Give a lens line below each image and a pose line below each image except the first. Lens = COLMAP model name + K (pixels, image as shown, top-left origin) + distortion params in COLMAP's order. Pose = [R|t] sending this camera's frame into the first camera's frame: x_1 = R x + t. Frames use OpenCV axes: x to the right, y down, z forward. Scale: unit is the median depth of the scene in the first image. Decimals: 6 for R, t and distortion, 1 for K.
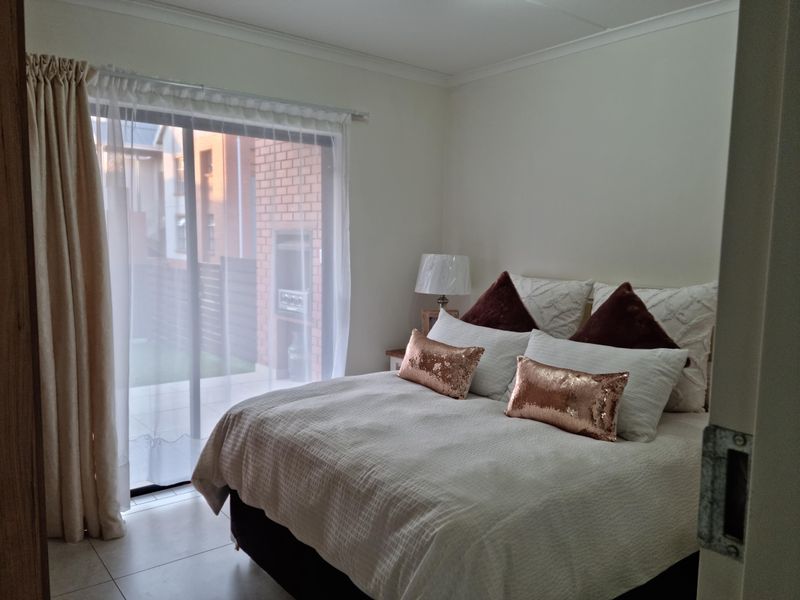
lens RADIAL K [[627.7, 0, 400.0], [0, 627.7, 300.0], [0, 0, 1]] dist [0.116724, -0.118055]
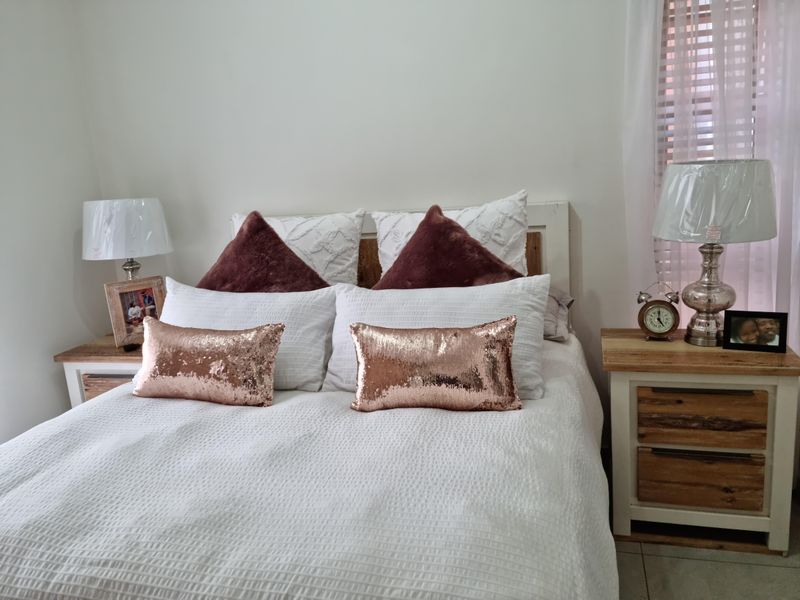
lens RADIAL K [[627.7, 0, 400.0], [0, 627.7, 300.0], [0, 0, 1]] dist [0.116724, -0.118055]
pose [[0.800184, -0.197150, 0.566425, -0.150437], [0.142911, 0.979901, 0.139175, -0.026805], [-0.582479, -0.030417, 0.812277, 0.362036]]
